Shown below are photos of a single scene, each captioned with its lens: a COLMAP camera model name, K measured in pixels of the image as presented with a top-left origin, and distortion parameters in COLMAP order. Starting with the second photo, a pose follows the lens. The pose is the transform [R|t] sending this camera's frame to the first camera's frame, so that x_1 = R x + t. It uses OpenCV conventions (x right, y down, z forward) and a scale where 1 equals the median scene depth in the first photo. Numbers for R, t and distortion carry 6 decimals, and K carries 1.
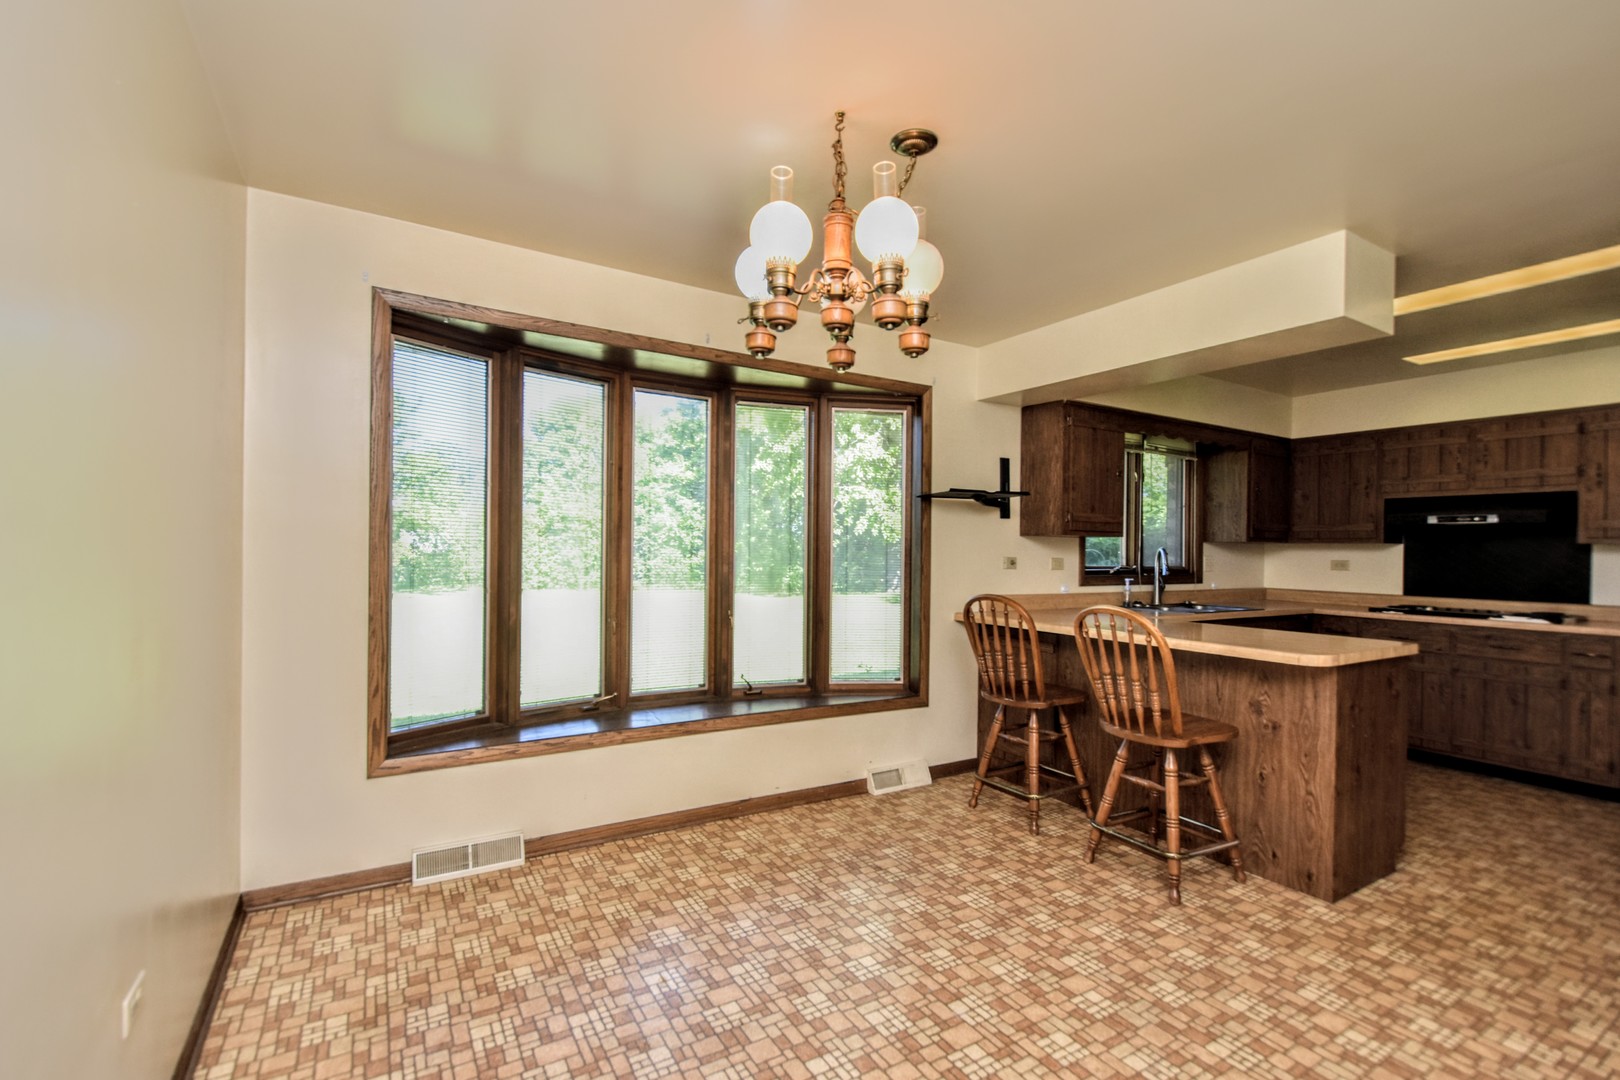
lens RADIAL K [[713.4, 0, 823.7], [0, 713.4, 555.0], [0, 0, 1]] dist [0.008805, -0.003698]
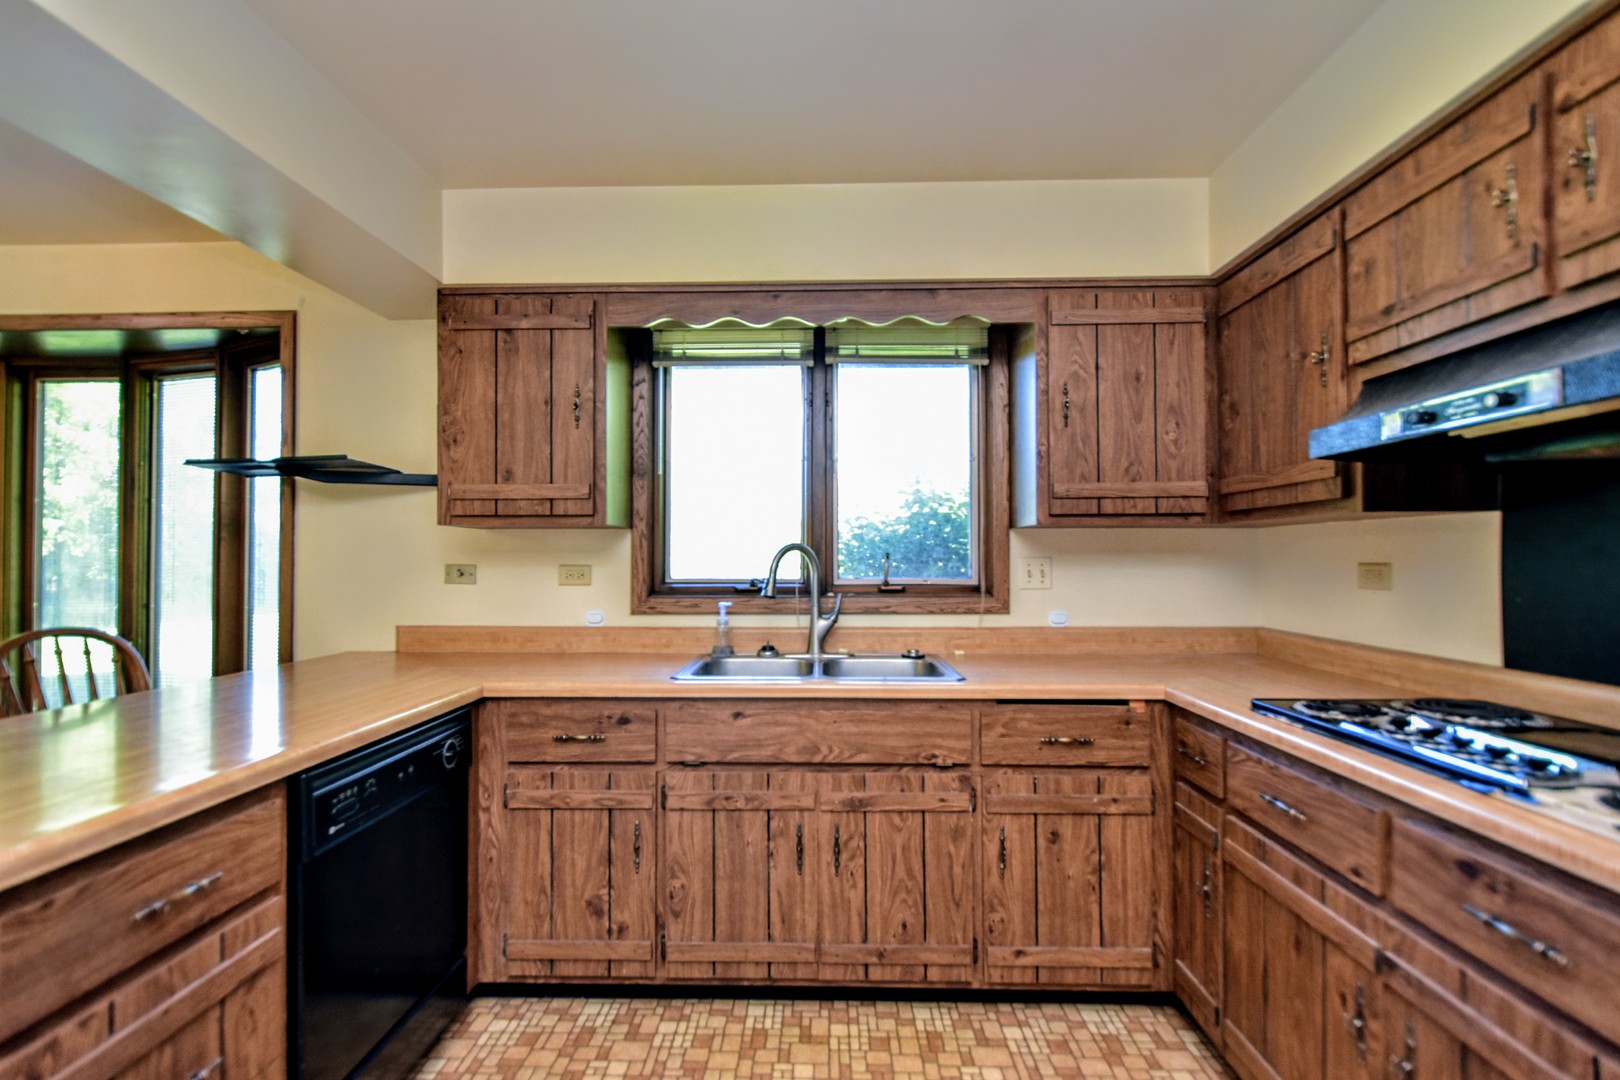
lens RADIAL K [[713.4, 0, 806.6], [0, 713.4, 550.8], [0, 0, 1]] dist [0.008805, -0.003698]
pose [[0.836760, -0.019908, -0.547208, 0.838929], [0.009628, 0.999719, -0.021648, 0.007280], [0.547485, 0.012845, 0.836717, 0.640367]]
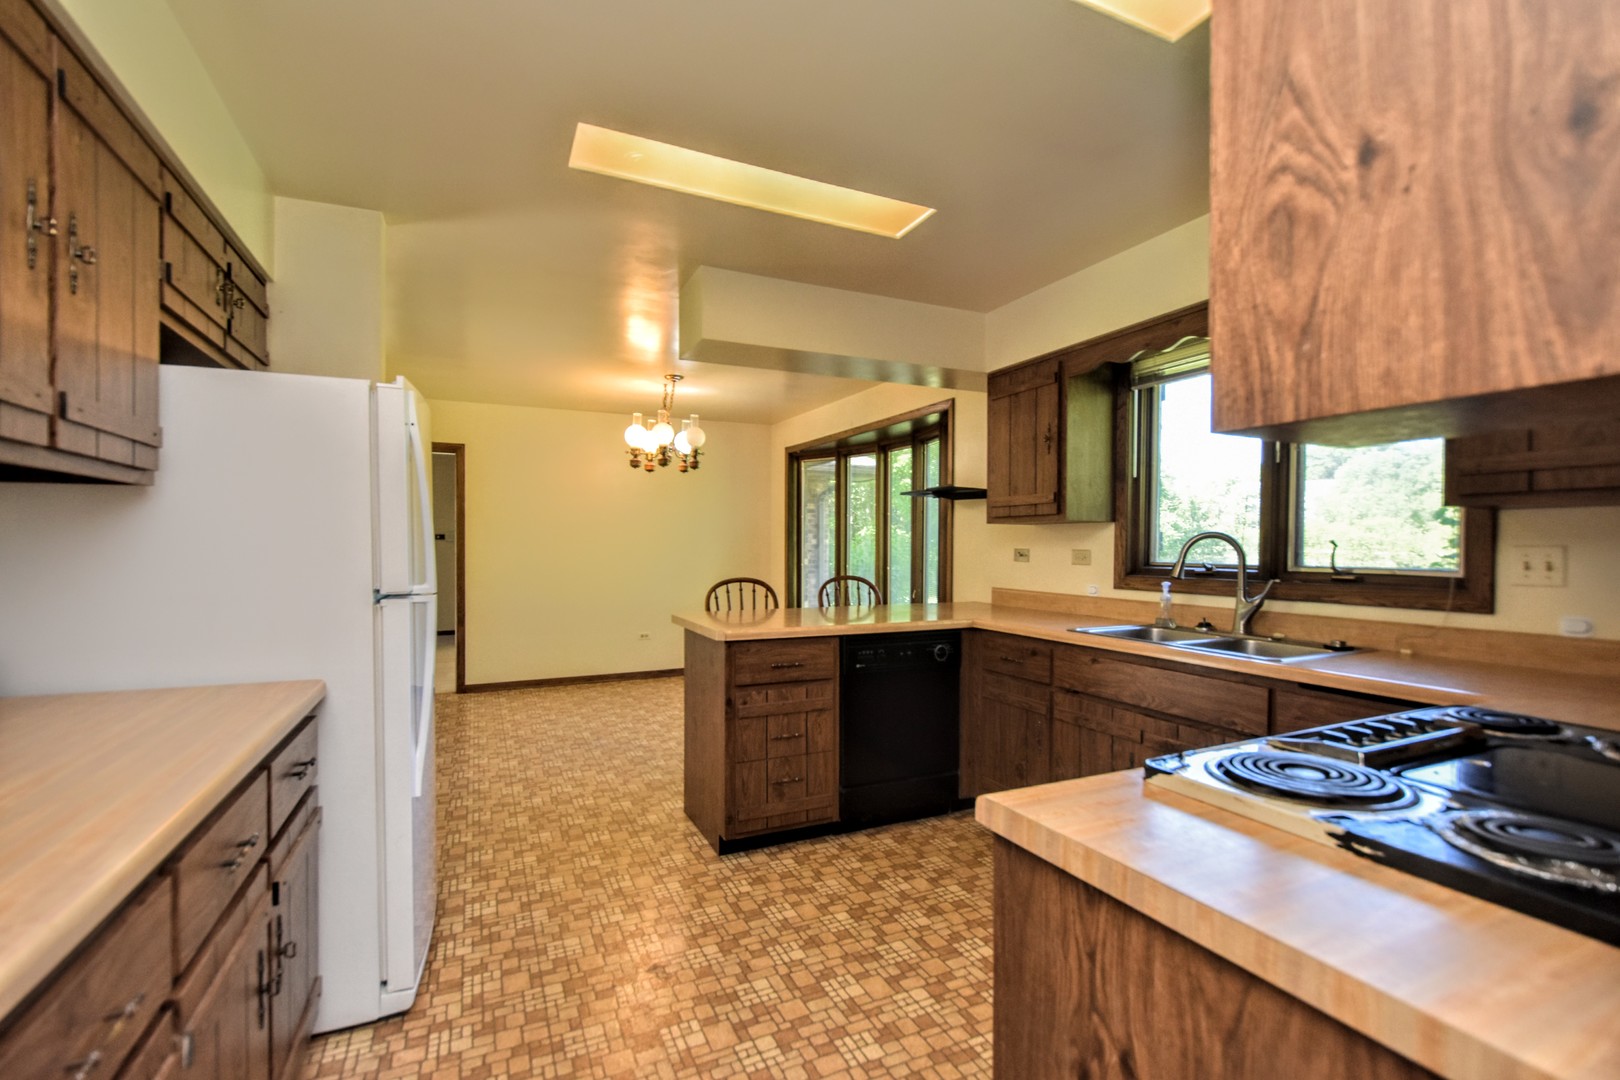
lens RADIAL K [[713.4, 0, 799.2], [0, 713.4, 550.0], [0, 0, 1]] dist [0.008805, -0.003698]
pose [[-0.123738, -0.005593, -0.992299, 1.196665], [-0.009212, 0.999948, -0.004488, 0.011368], [0.992272, 0.008585, -0.123783, 0.821864]]
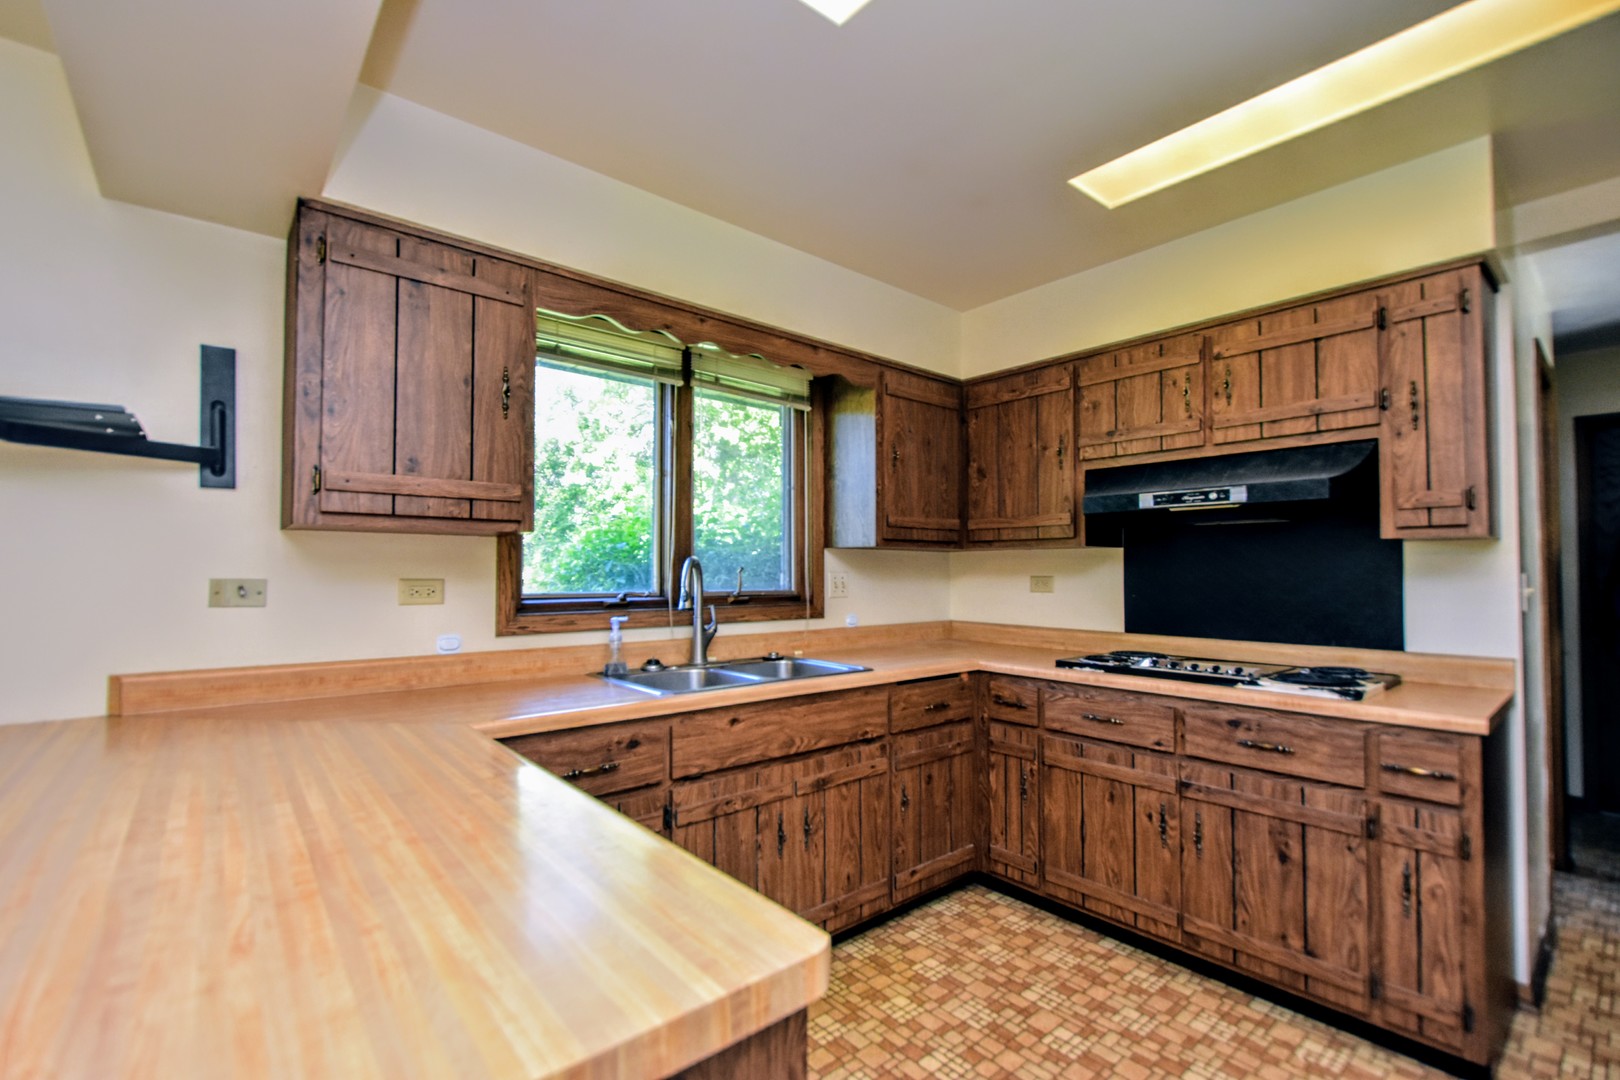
lens RADIAL K [[713.4, 0, 802.1], [0, 713.4, 555.0], [0, 0, 1]] dist [0.008805, -0.003698]
pose [[0.988781, -0.007669, 0.149178, 0.524573], [0.011920, 0.999547, -0.027628, 0.004351], [-0.148898, 0.029096, 0.988424, 0.516468]]
